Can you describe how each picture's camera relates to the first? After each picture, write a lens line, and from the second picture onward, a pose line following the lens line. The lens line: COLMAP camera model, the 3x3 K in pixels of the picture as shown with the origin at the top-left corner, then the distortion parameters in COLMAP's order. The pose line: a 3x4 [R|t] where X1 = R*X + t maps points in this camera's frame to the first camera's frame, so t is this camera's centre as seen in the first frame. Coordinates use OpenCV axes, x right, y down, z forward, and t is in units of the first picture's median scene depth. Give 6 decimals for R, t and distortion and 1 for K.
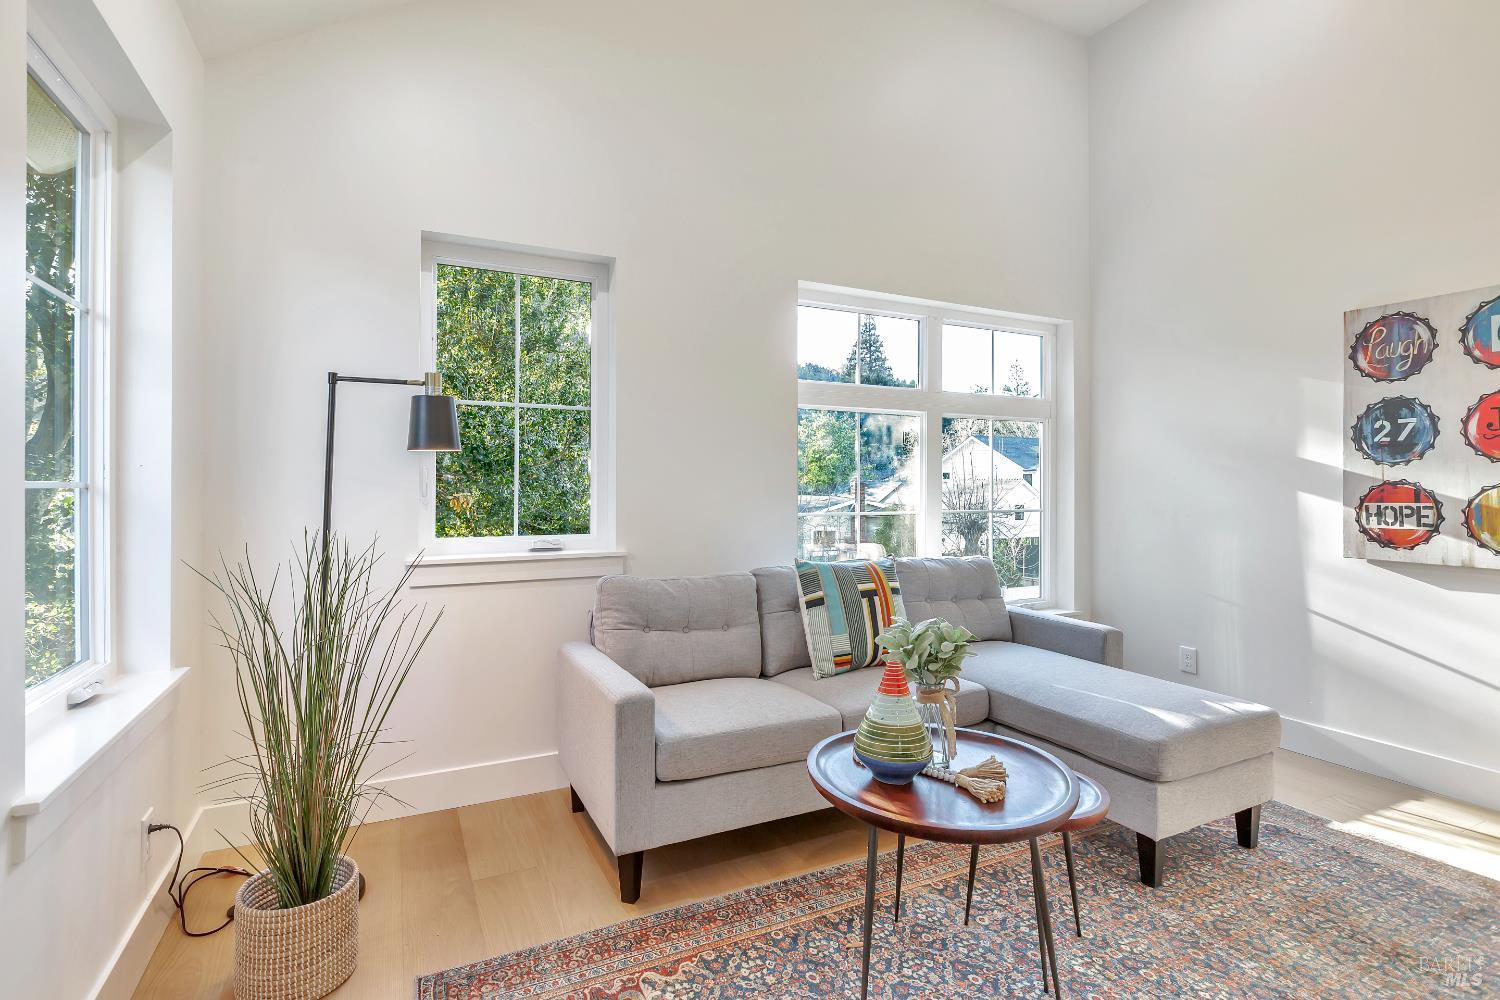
lens RADIAL K [[737.9, 0, 744.7], [0, 737.9, 494.6], [0, 0, 1]] dist [0.003481, 0.000375]
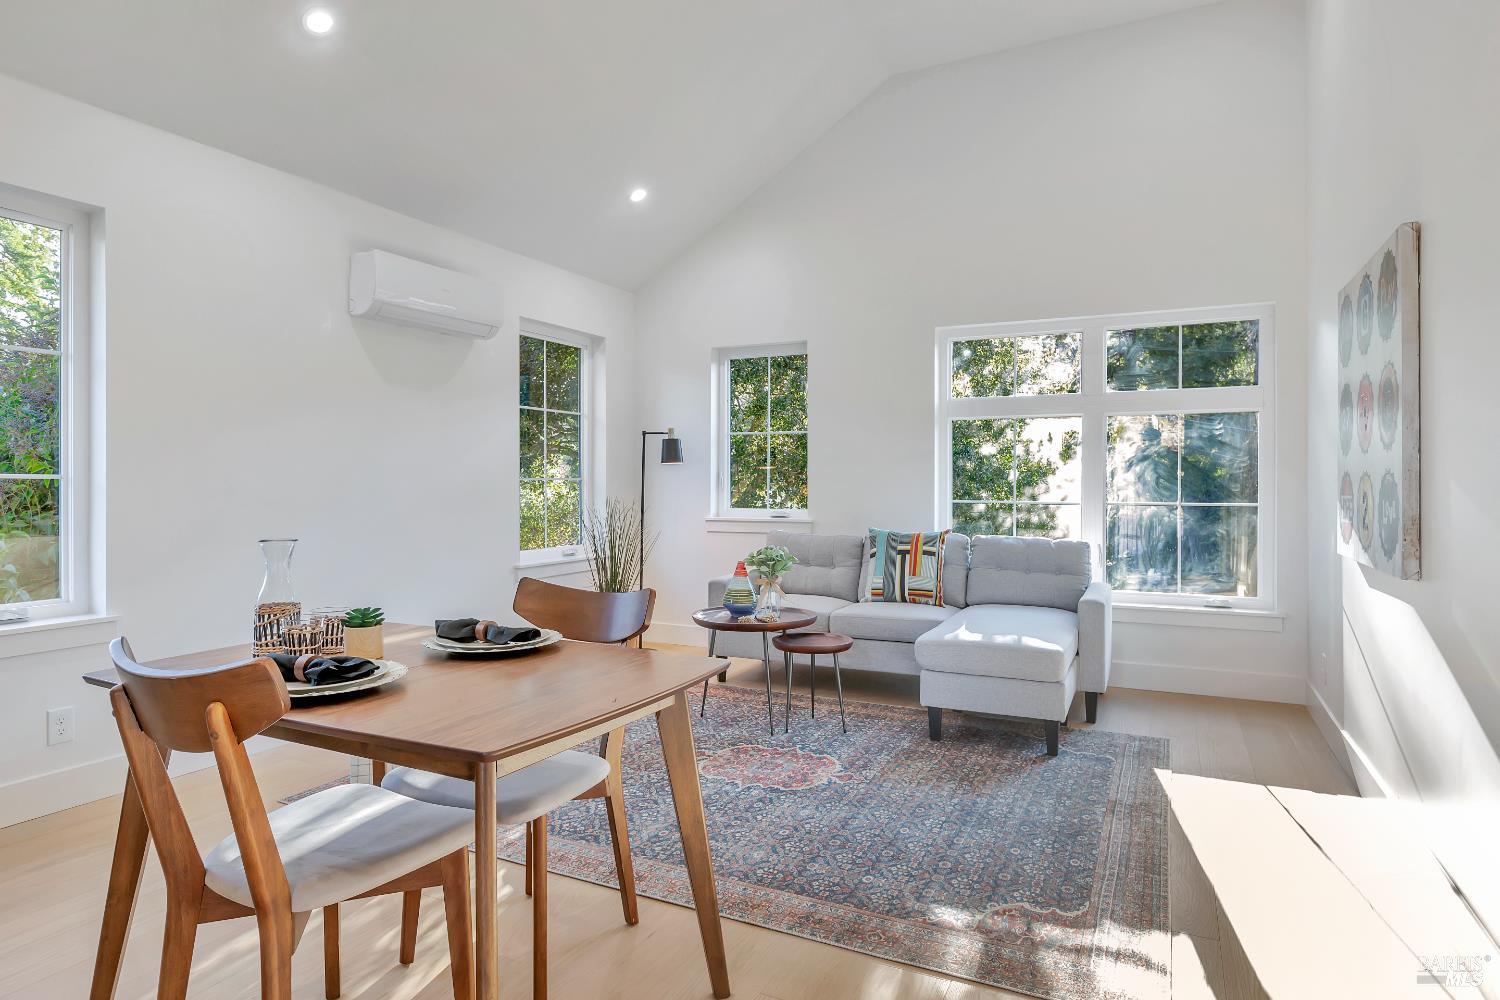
lens RADIAL K [[872.8, 0, 756.0], [0, 872.8, 489.9], [0, 0, 1]] dist [-0.005380, -0.000613]
pose [[0.627077, 0.010508, -0.778887, 1.374104], [-0.007805, 0.999944, 0.007206, -0.001129], [0.778919, 0.001561, 0.627123, -0.337660]]
